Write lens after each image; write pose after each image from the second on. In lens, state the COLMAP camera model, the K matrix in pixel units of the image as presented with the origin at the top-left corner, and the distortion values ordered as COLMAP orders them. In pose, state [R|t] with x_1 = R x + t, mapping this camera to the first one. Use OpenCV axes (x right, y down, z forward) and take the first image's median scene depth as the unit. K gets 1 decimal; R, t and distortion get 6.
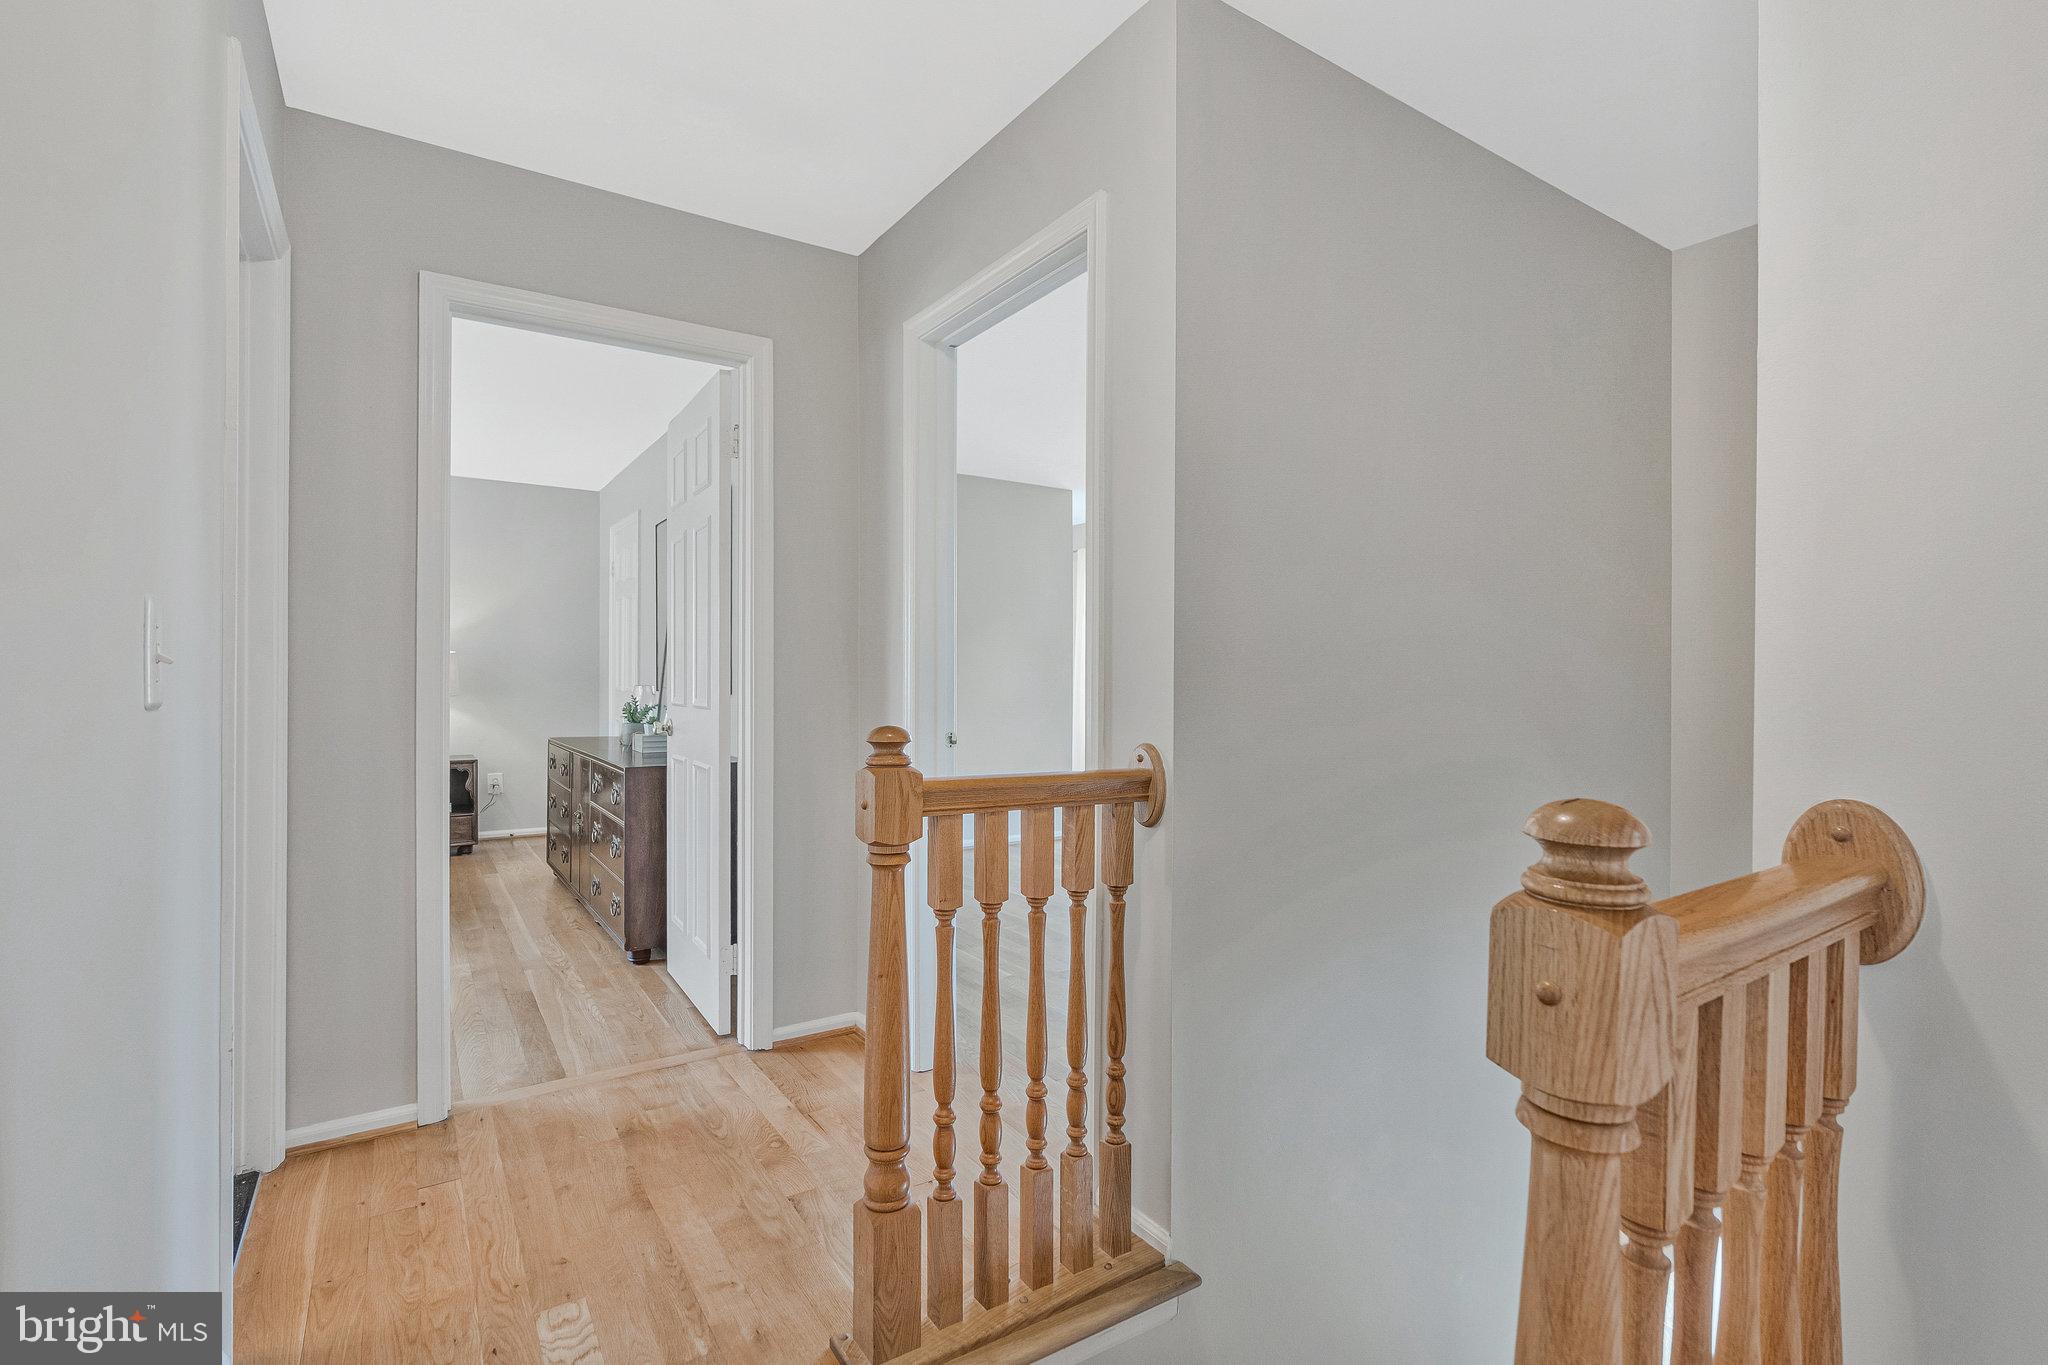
lens RADIAL K [[933.8, 0, 1027.6], [0, 933.8, 683.2], [0, 0, 1]] dist [-0.000319, 0.000019]
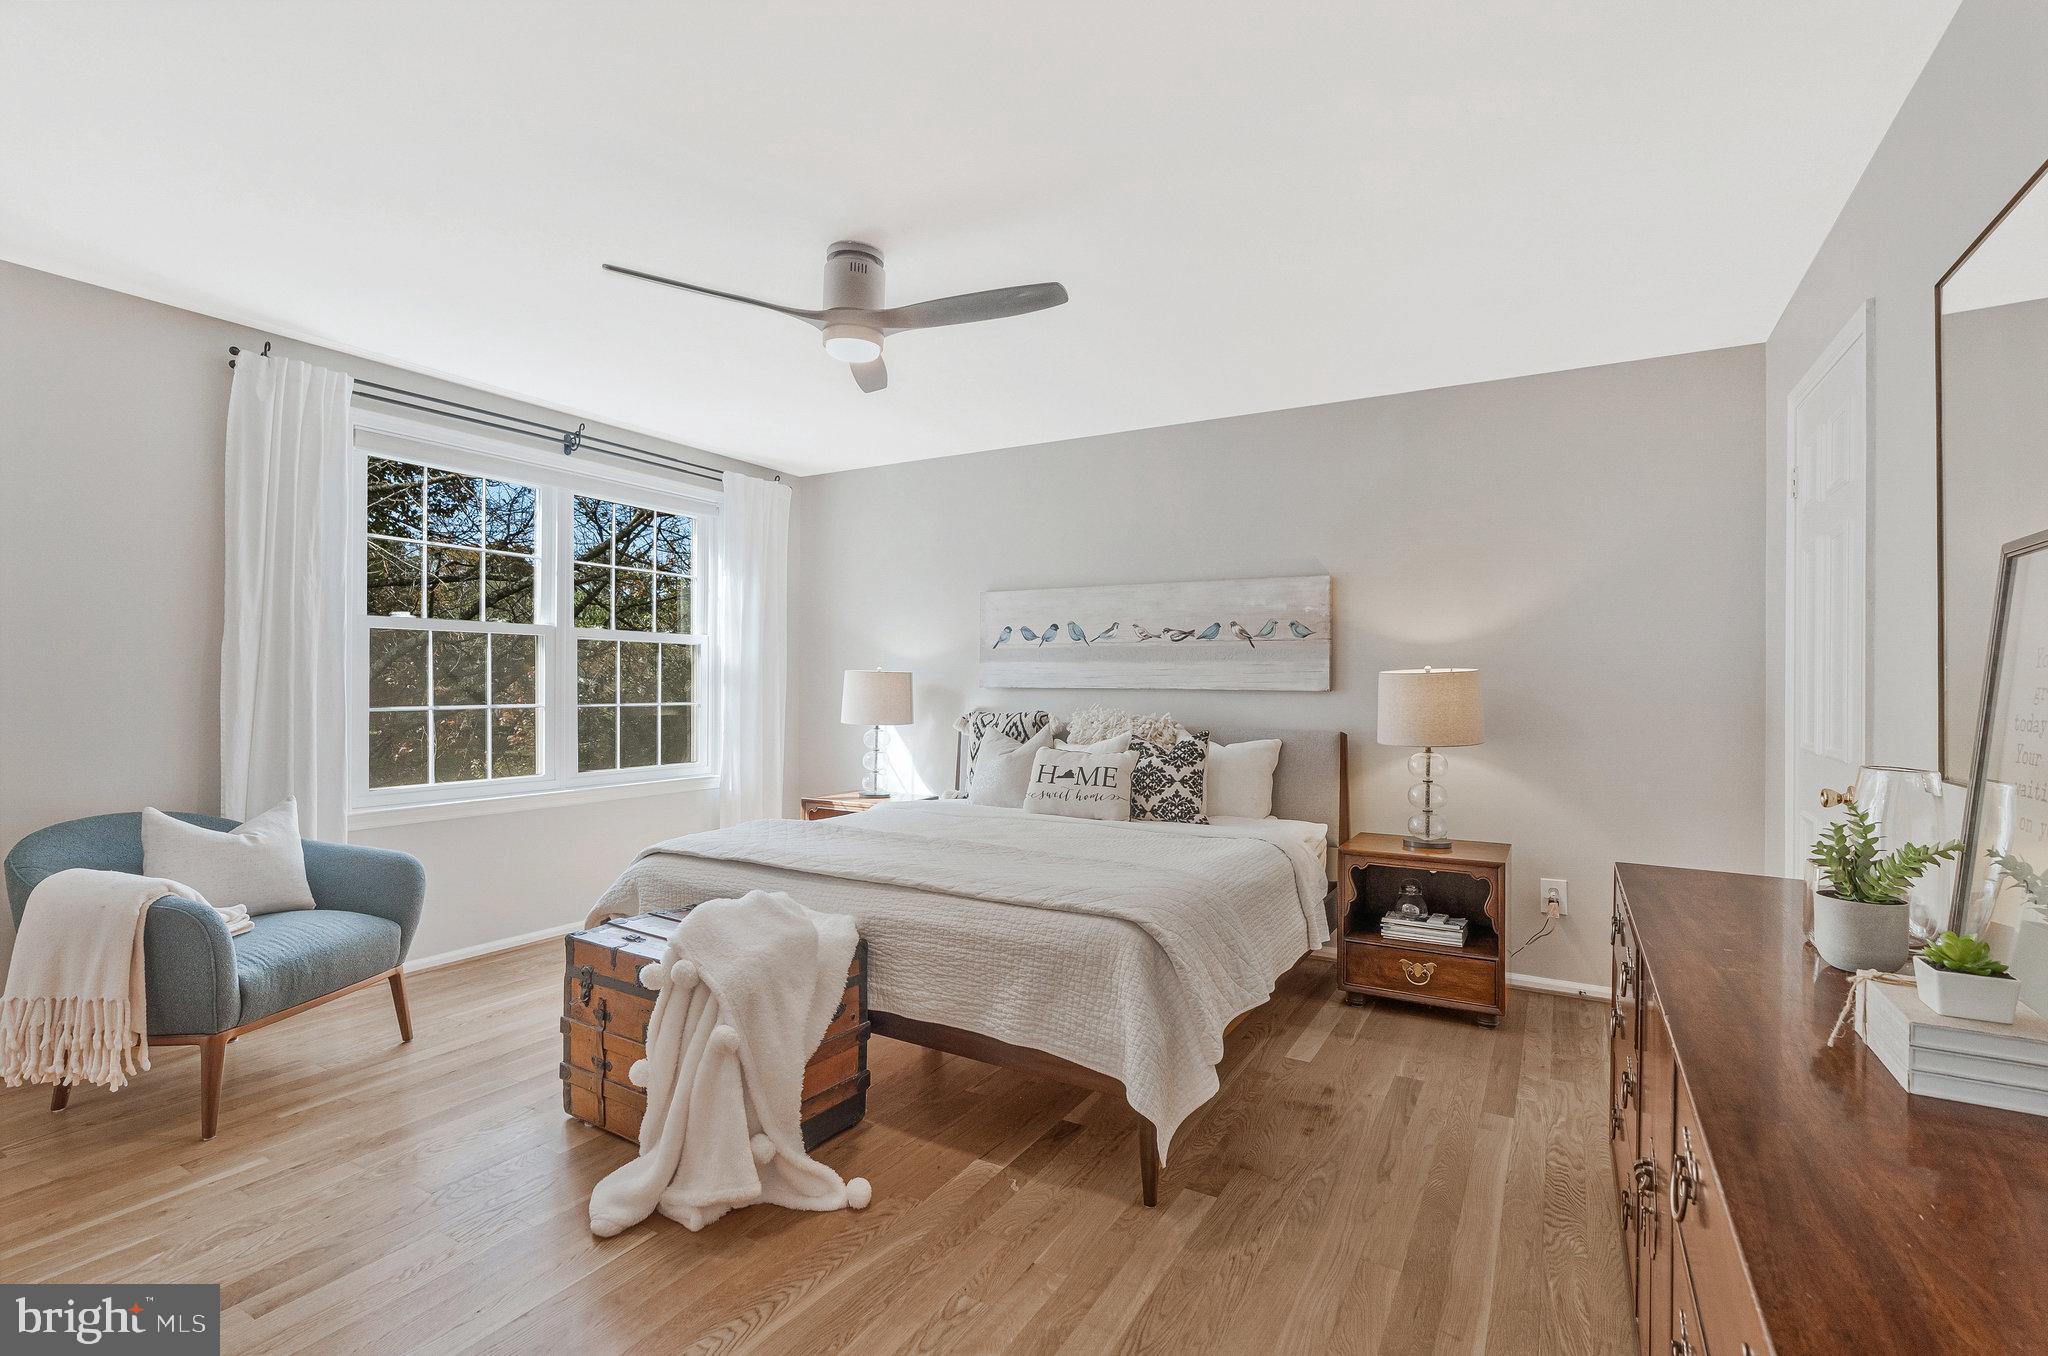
lens RADIAL K [[933.8, 0, 1027.6], [0, 933.8, 678.7], [0, 0, 1]] dist [-0.000319, 0.000019]
pose [[0.440948, -0.004621, -0.897521, -0.217339], [-0.009783, 0.999903, -0.009954, -0.020129], [0.897479, 0.013170, 0.440860, 0.502915]]
